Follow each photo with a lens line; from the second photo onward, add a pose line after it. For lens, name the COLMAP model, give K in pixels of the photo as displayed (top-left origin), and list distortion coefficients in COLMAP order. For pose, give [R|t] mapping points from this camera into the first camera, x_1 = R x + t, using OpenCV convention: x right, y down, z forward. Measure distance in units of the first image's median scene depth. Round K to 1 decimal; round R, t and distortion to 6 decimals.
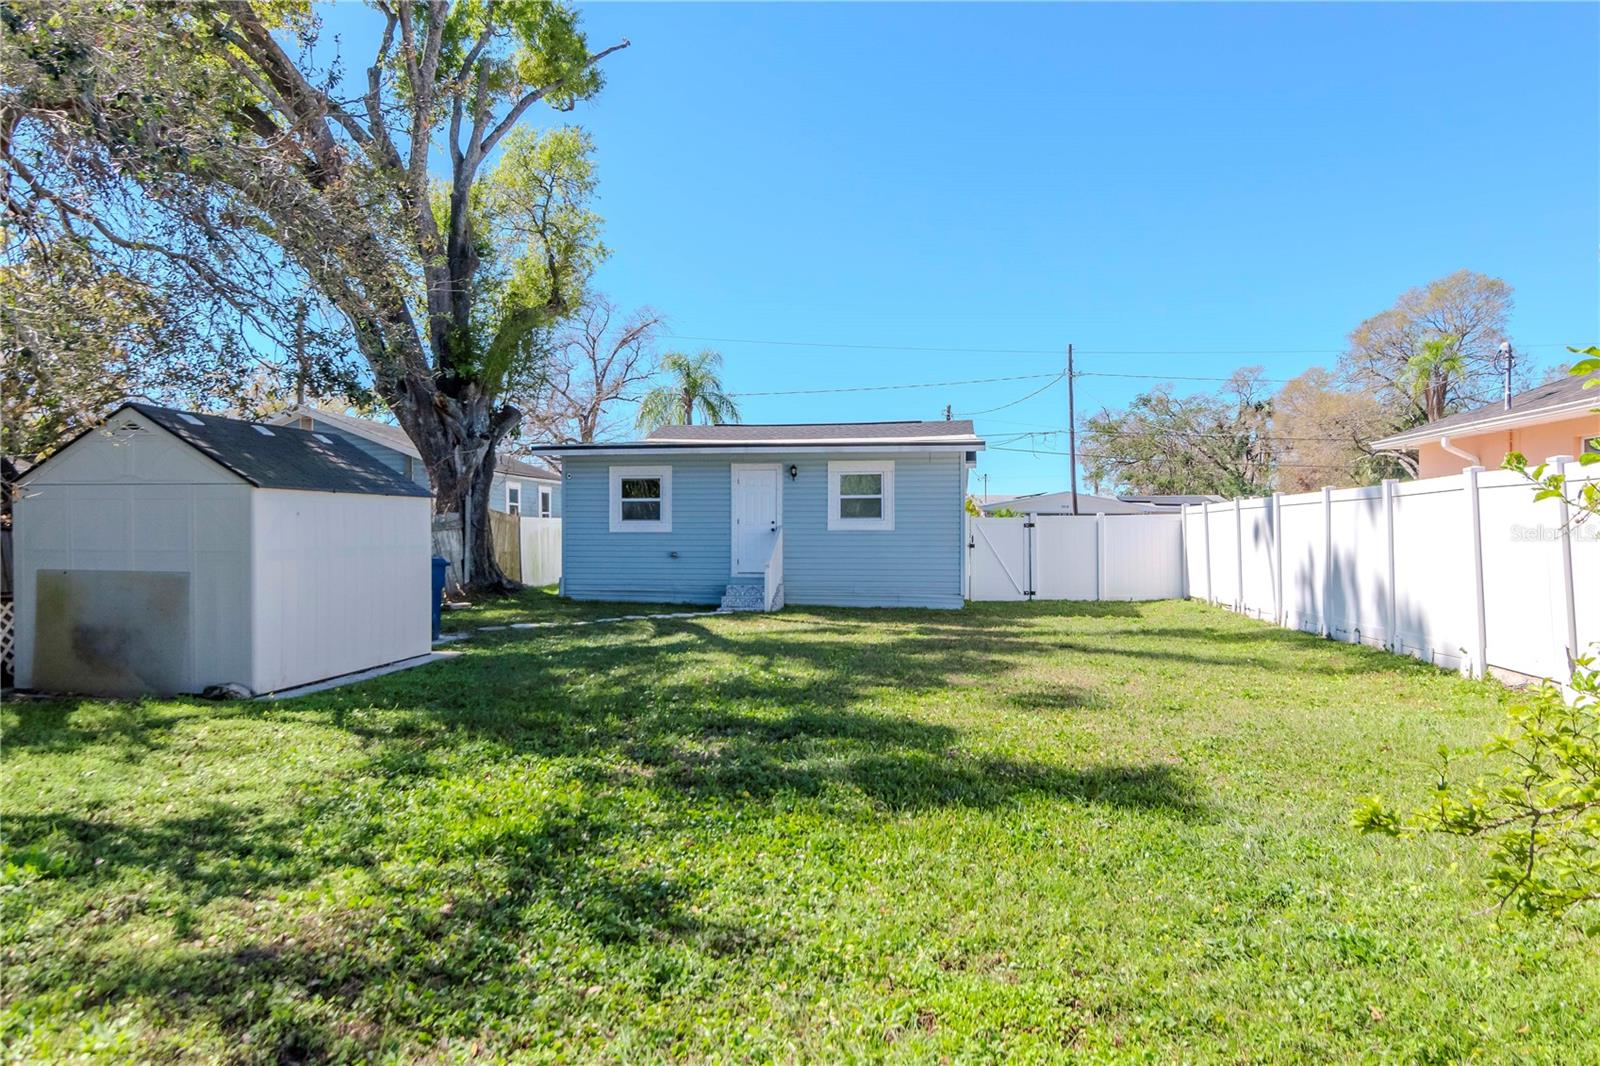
lens RADIAL K [[1046.3, 0, 800.5], [0, 1046.3, 561.1], [0, 0, 1]] dist [-0.005197, -0.002296]
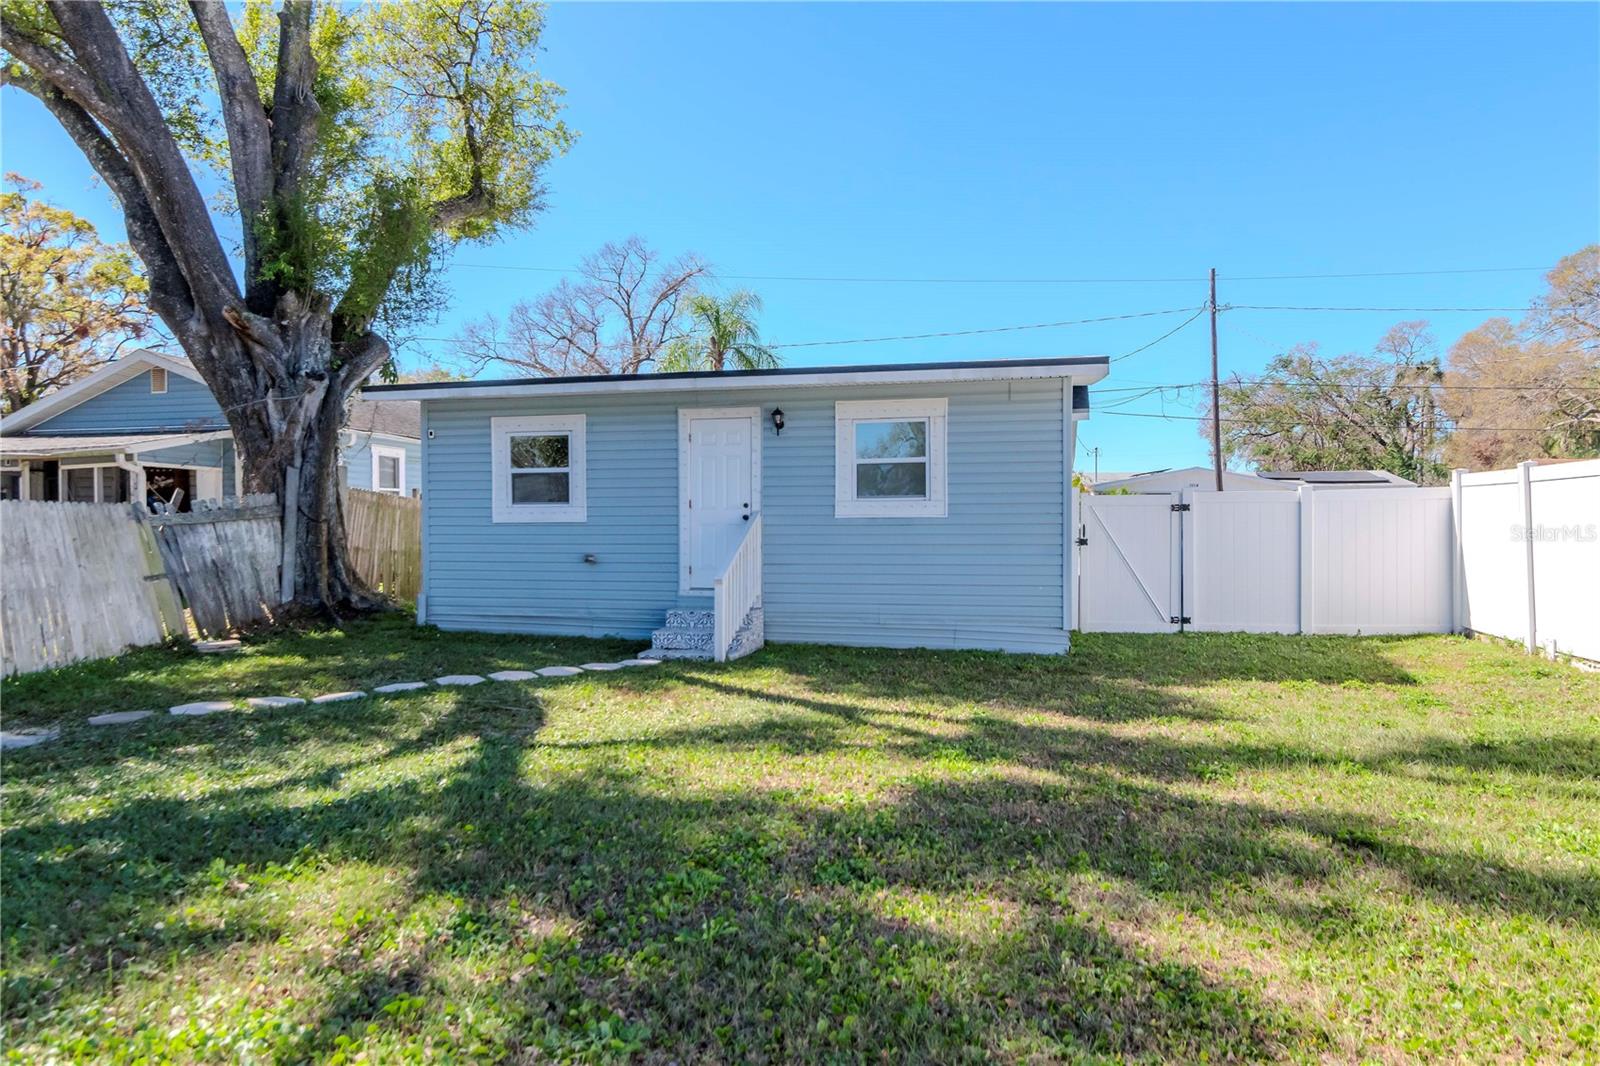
lens RADIAL K [[1046.3, 0, 800.5], [0, 1046.3, 561.1], [0, 0, 1]] dist [-0.005197, -0.002296]
pose [[0.995239, -0.001091, -0.097457, 0.060703], [0.002527, 0.999890, 0.014615, -0.012897], [0.097430, -0.014792, 0.995132, 0.384307]]
